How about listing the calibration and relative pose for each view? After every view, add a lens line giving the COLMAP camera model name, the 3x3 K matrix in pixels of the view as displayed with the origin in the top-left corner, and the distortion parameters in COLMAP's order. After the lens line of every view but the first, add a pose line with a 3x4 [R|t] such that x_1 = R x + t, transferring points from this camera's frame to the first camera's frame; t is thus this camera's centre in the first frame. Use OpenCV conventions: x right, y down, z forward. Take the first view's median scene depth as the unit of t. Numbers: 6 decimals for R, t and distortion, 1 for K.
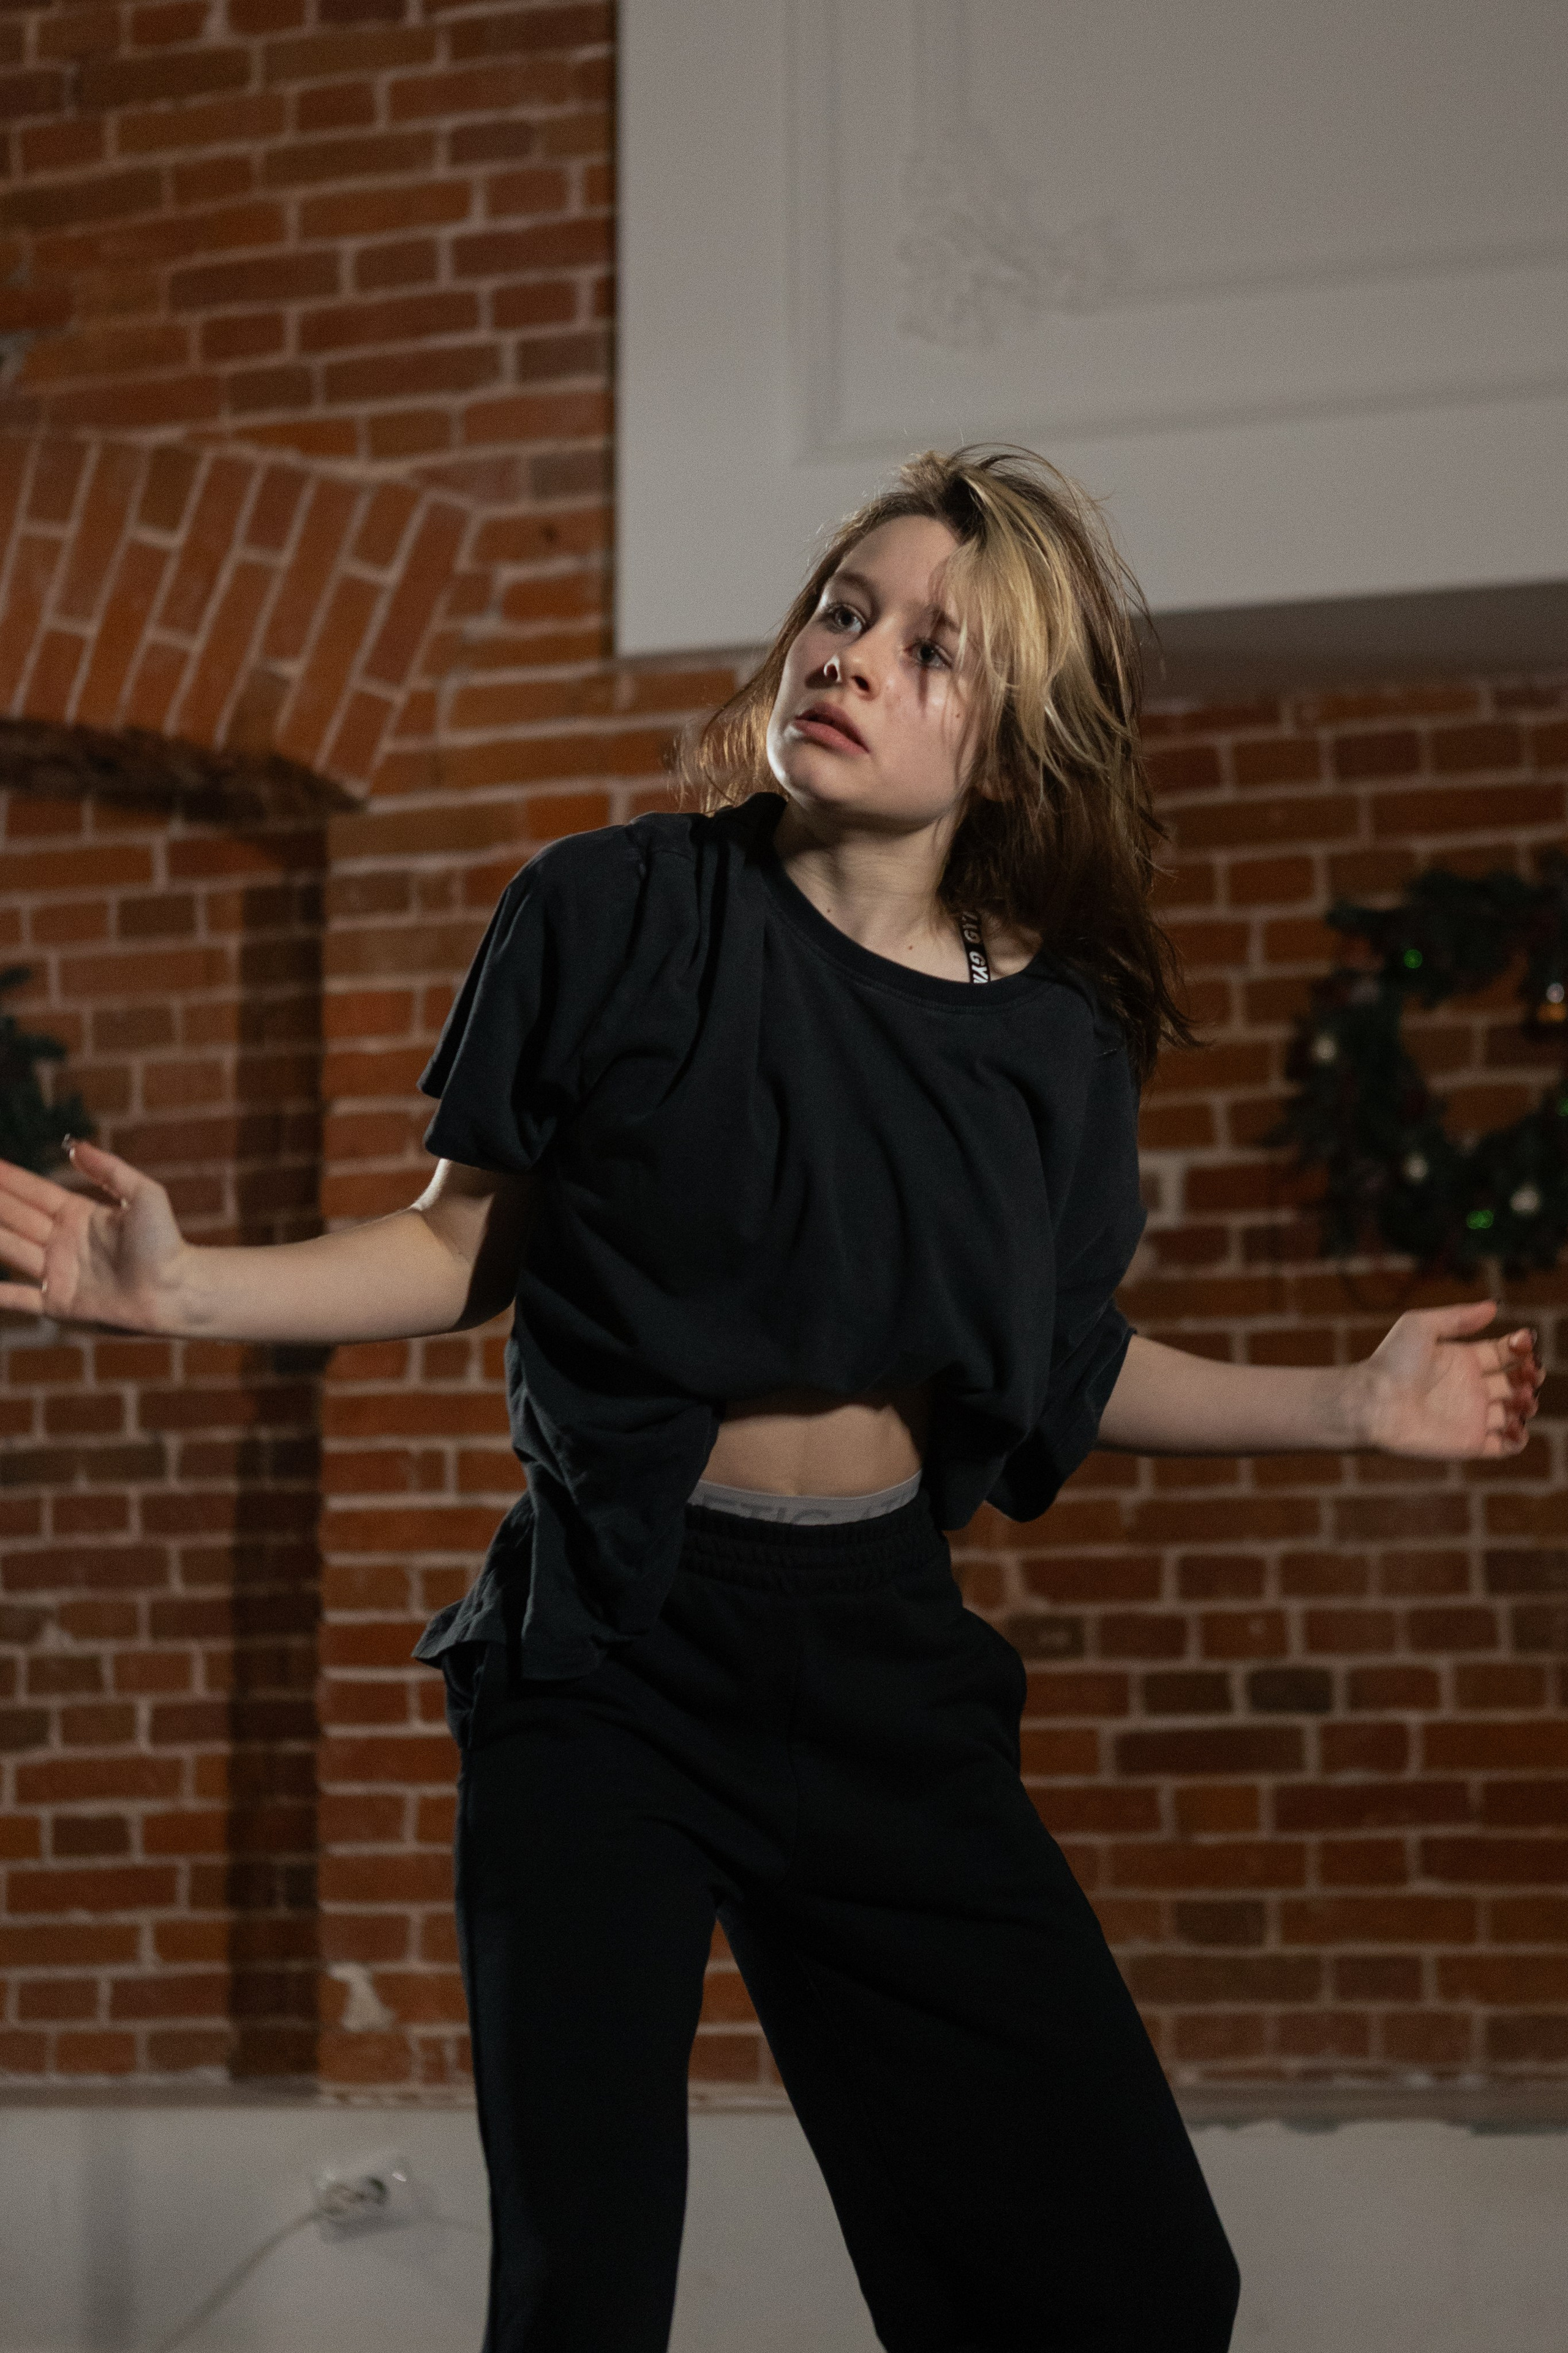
lens RADIAL K [[4368.6, 0, 835.9], [0, 4368.6, 1011.1], [0, 0, 1]] dist [-0.056059, 0.000000]
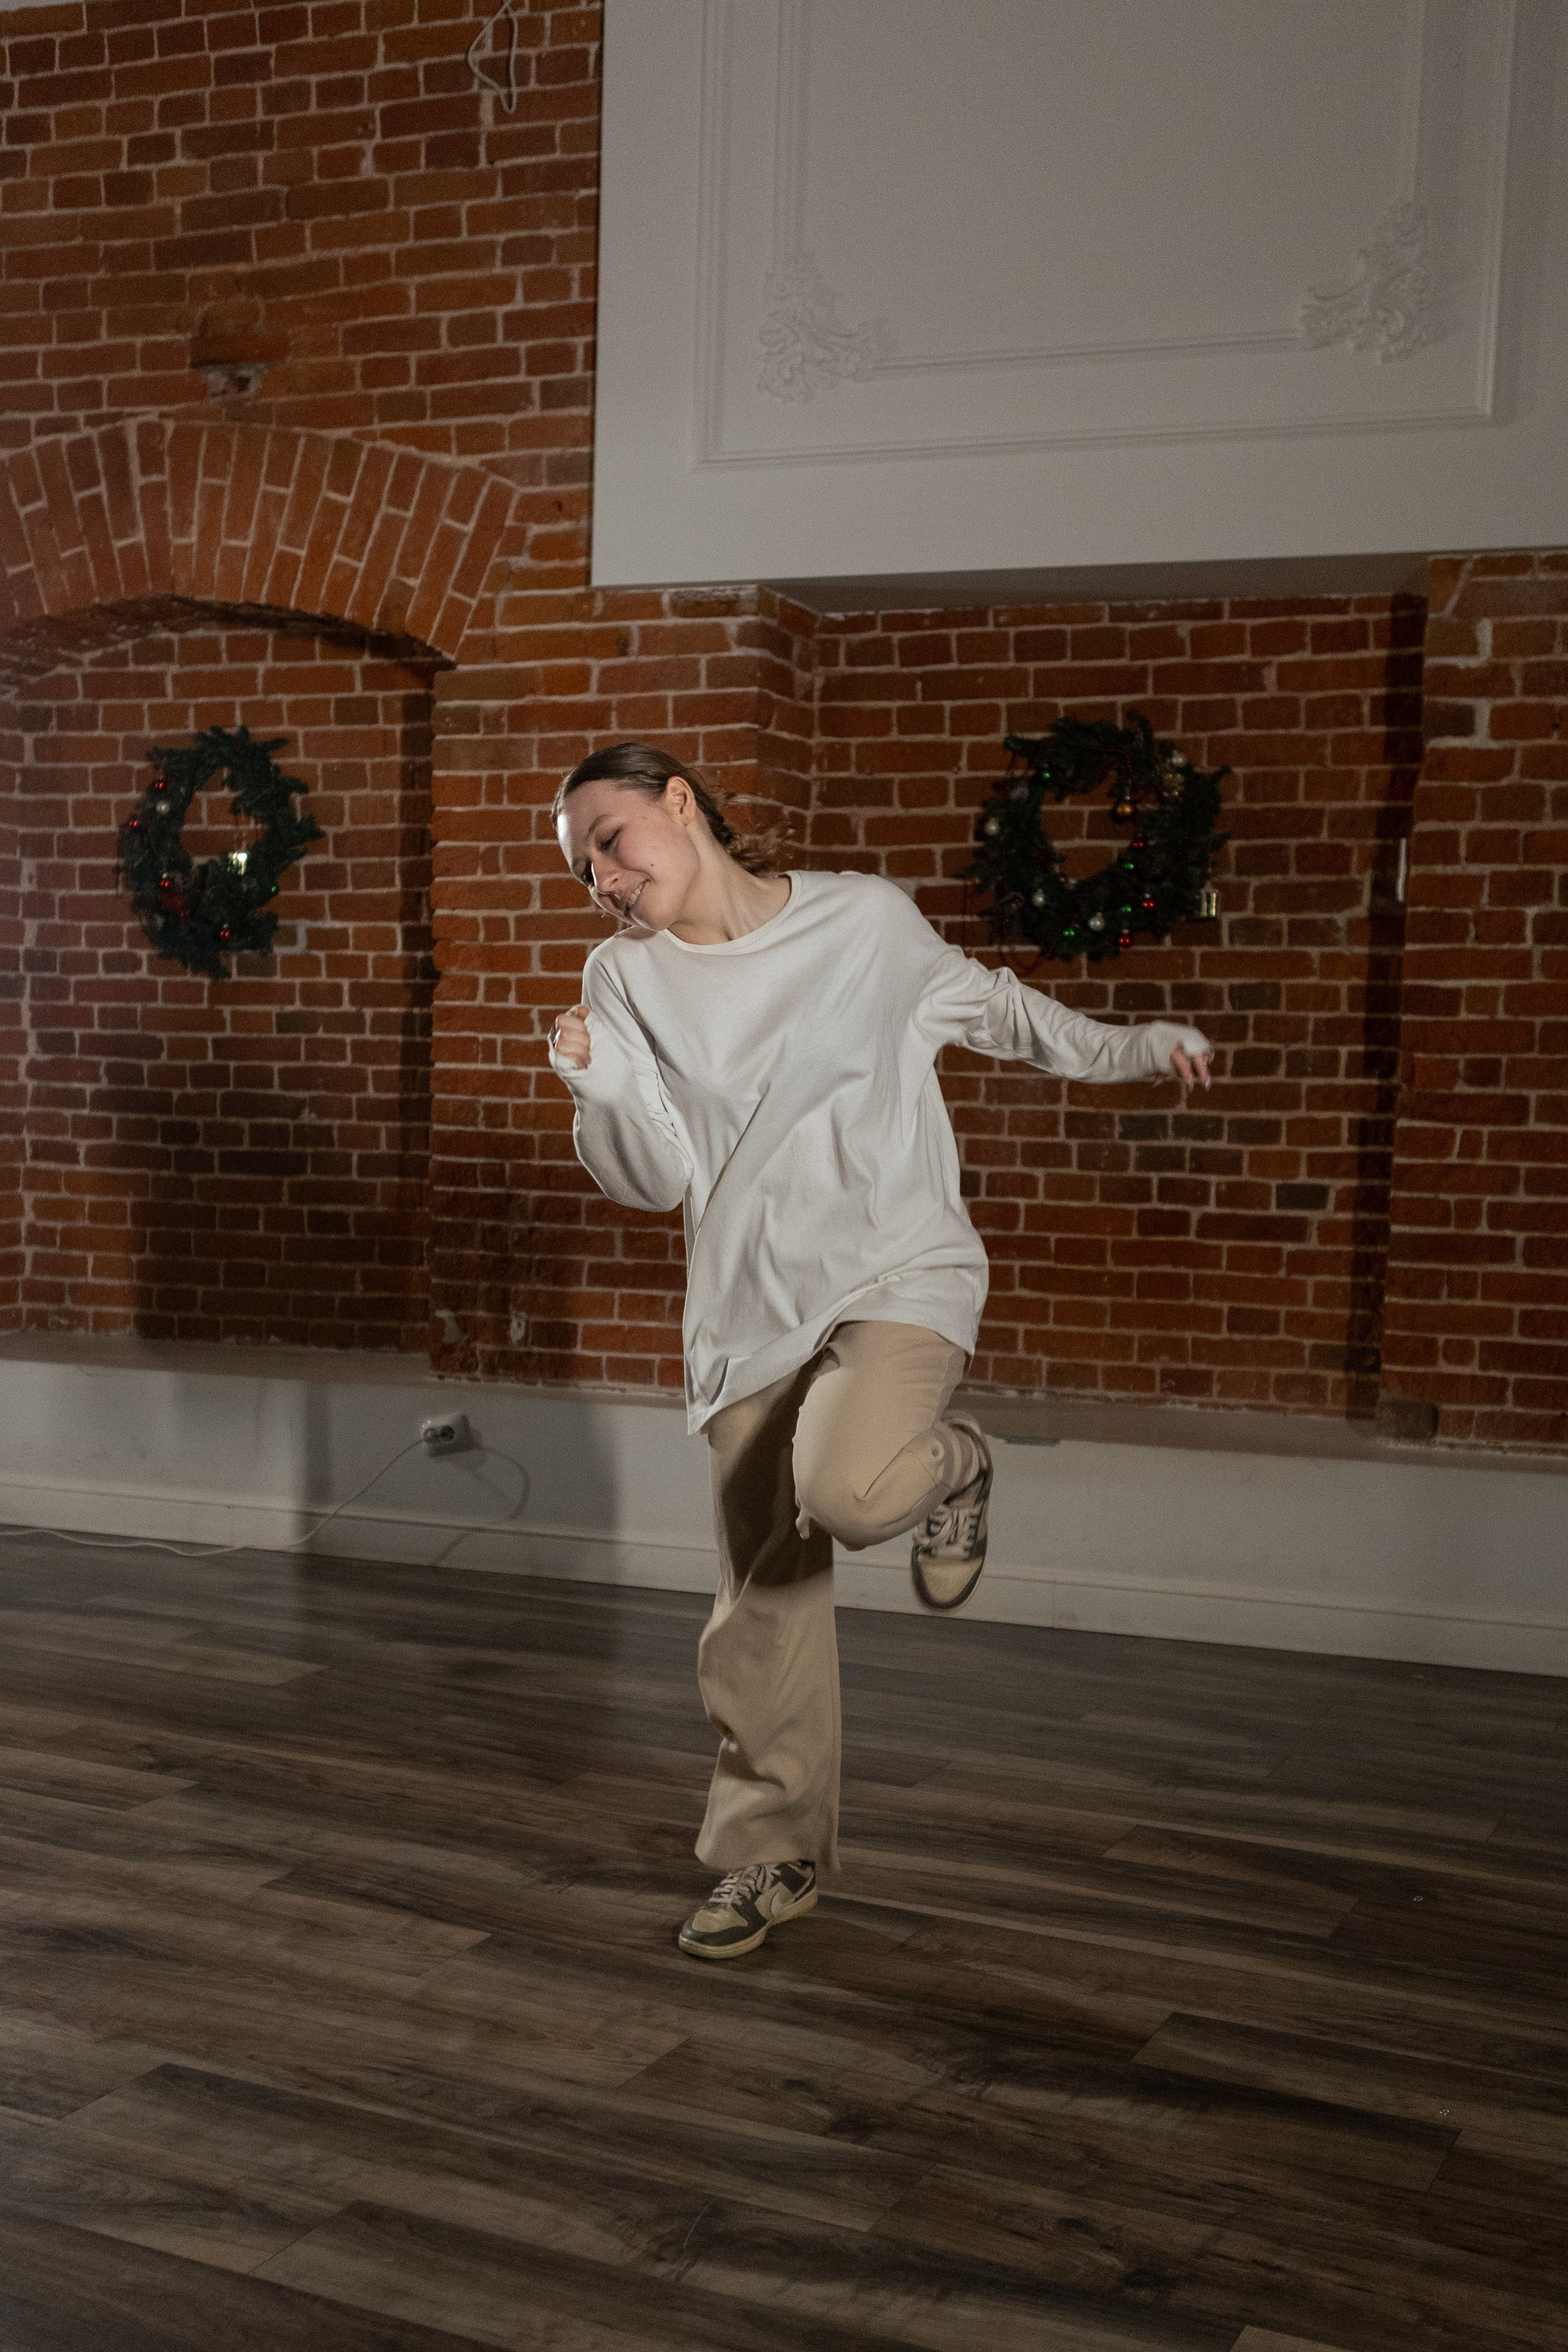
lens RADIAL K [[2588.0, 0, 713.5], [0, 2588.0, 1375.6], [0, 0, 1]] dist [0.005214, 0.000000]
pose [[0.994754, 0.046104, -0.091321, 0.102730], [-0.015582, 0.950556, 0.310161, -0.099801], [0.101105, -0.307111, 0.946288, -0.061591]]
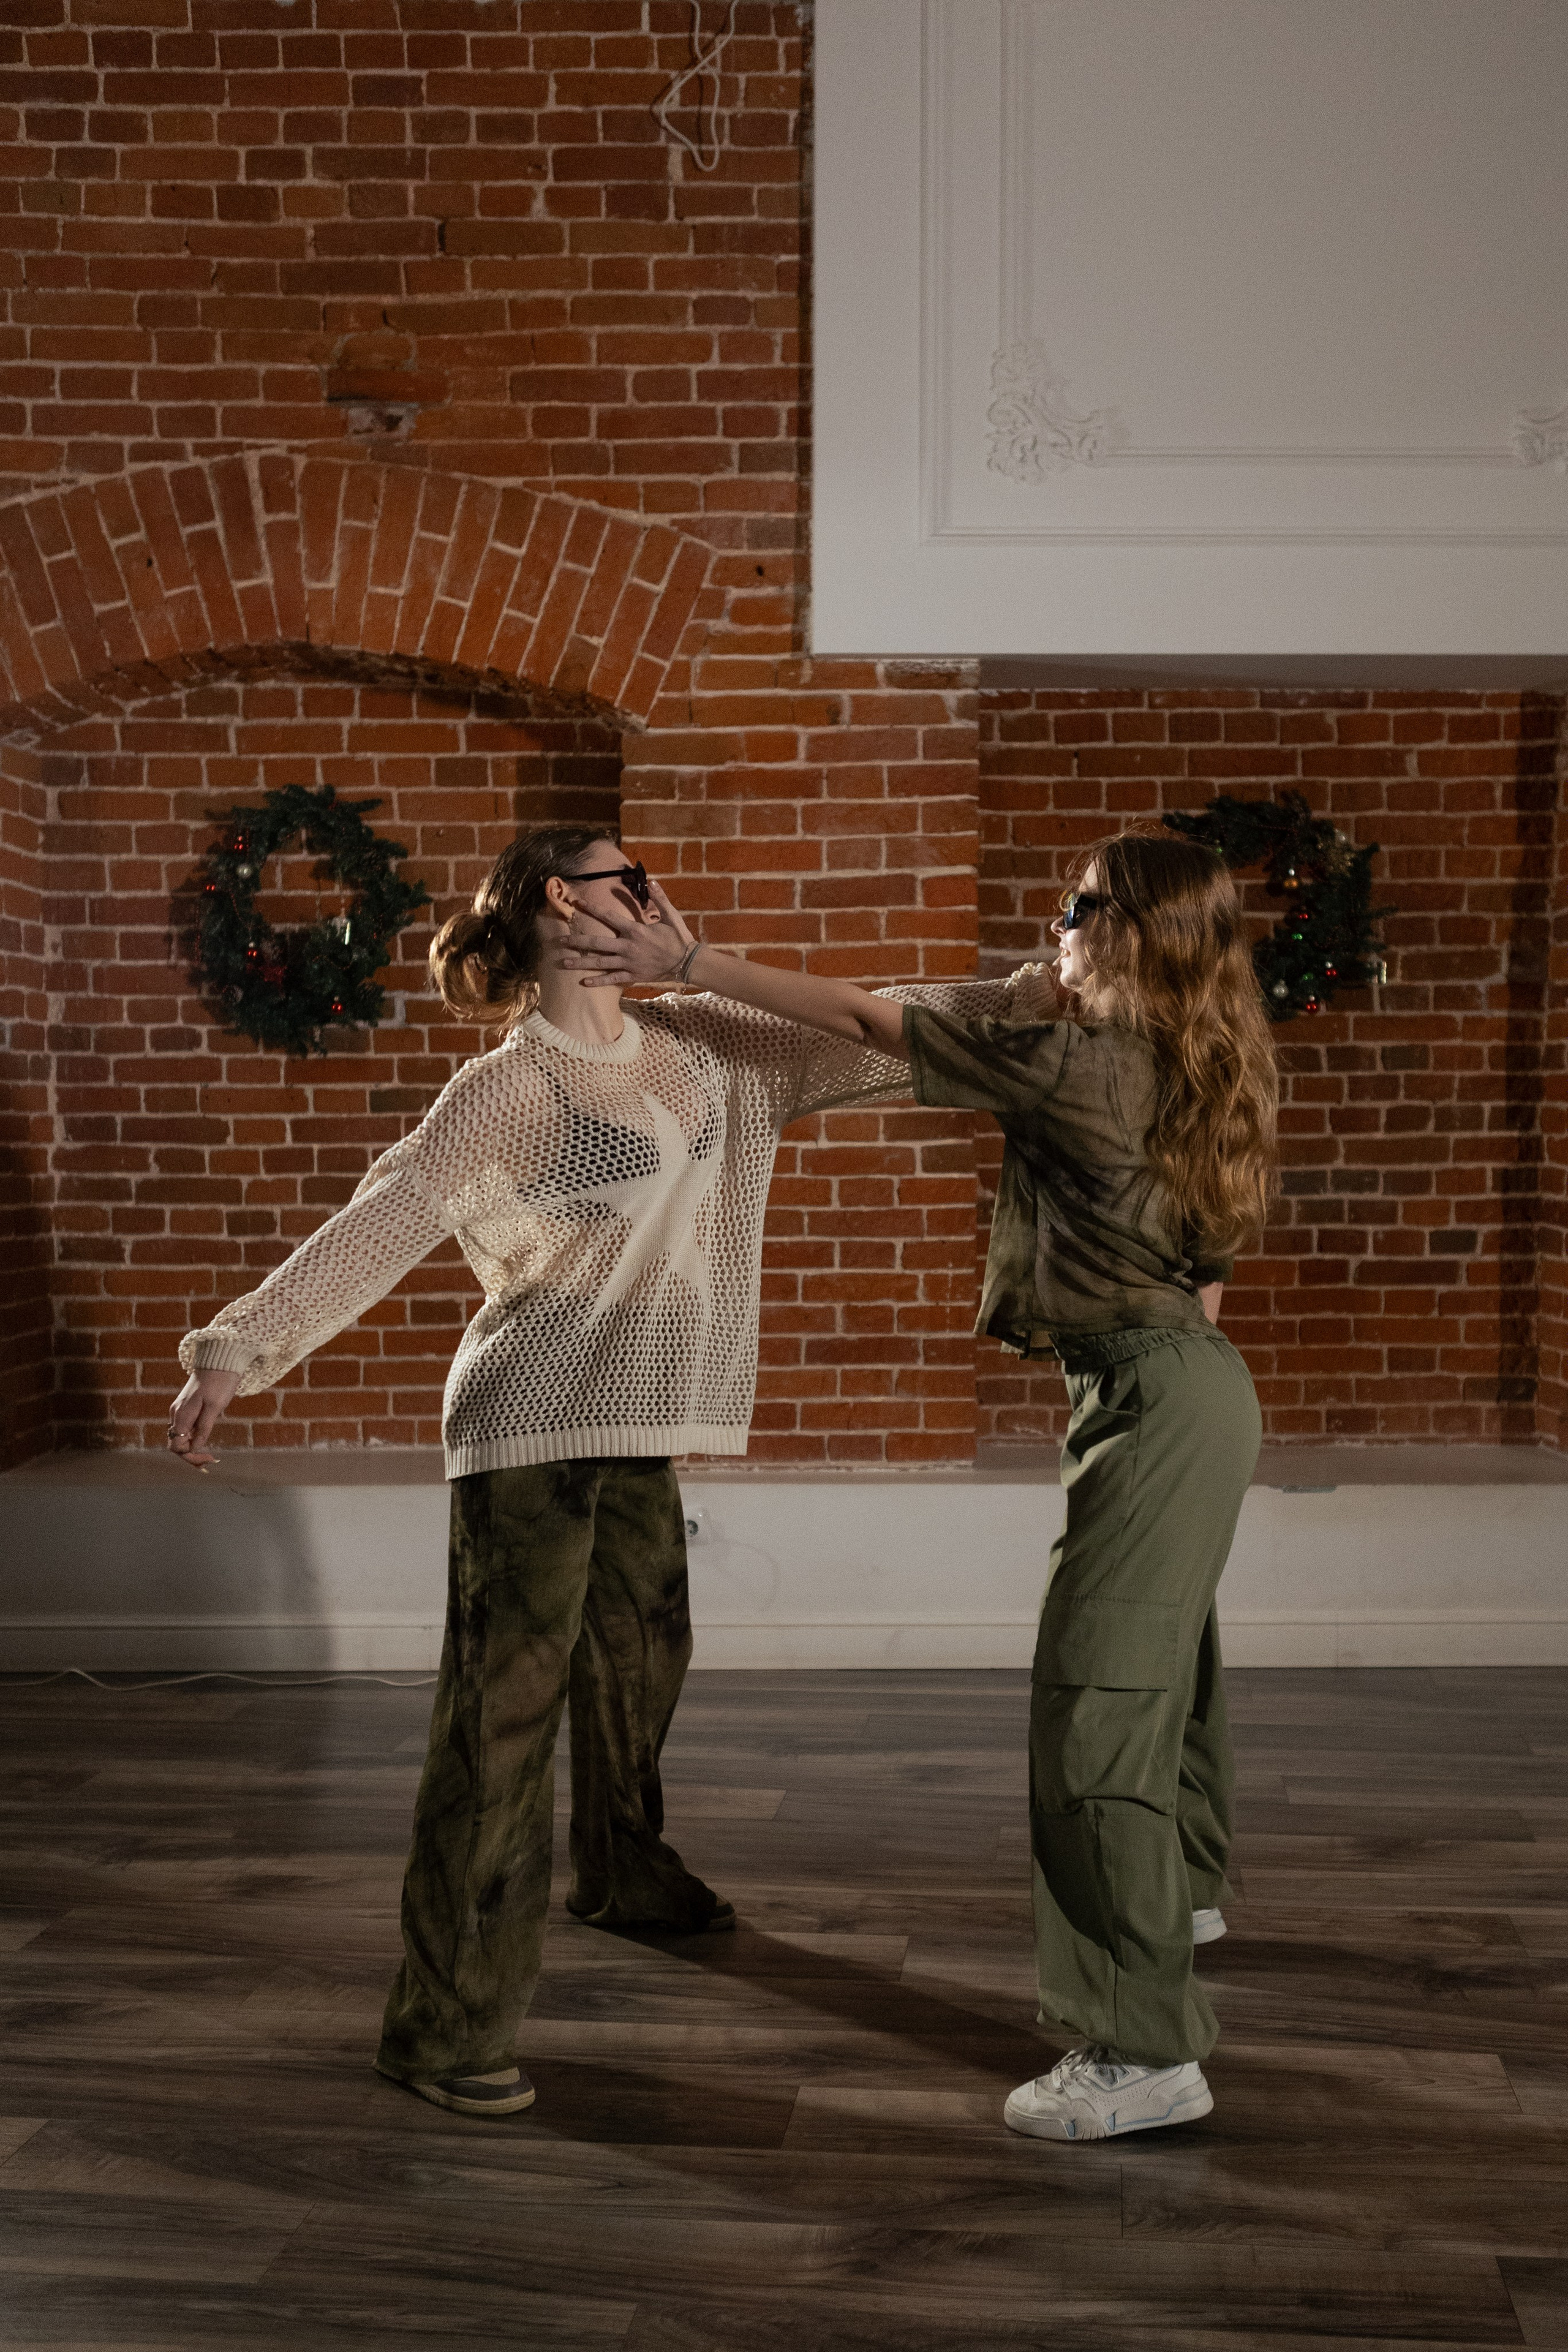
lens RADIAL K [[2453.8, 0, 846.9], [0, 2453.8, 1301.0], [0, 0, 1]] dist [0.009872, 0.000000]
pose [[0.964651, -0.009446, 0.263362, -0.281769], [-0.060063, 0.965174, 0.254620, -0.079684], [-0.256595, -0.261438, 0.930489, 0.038349]]
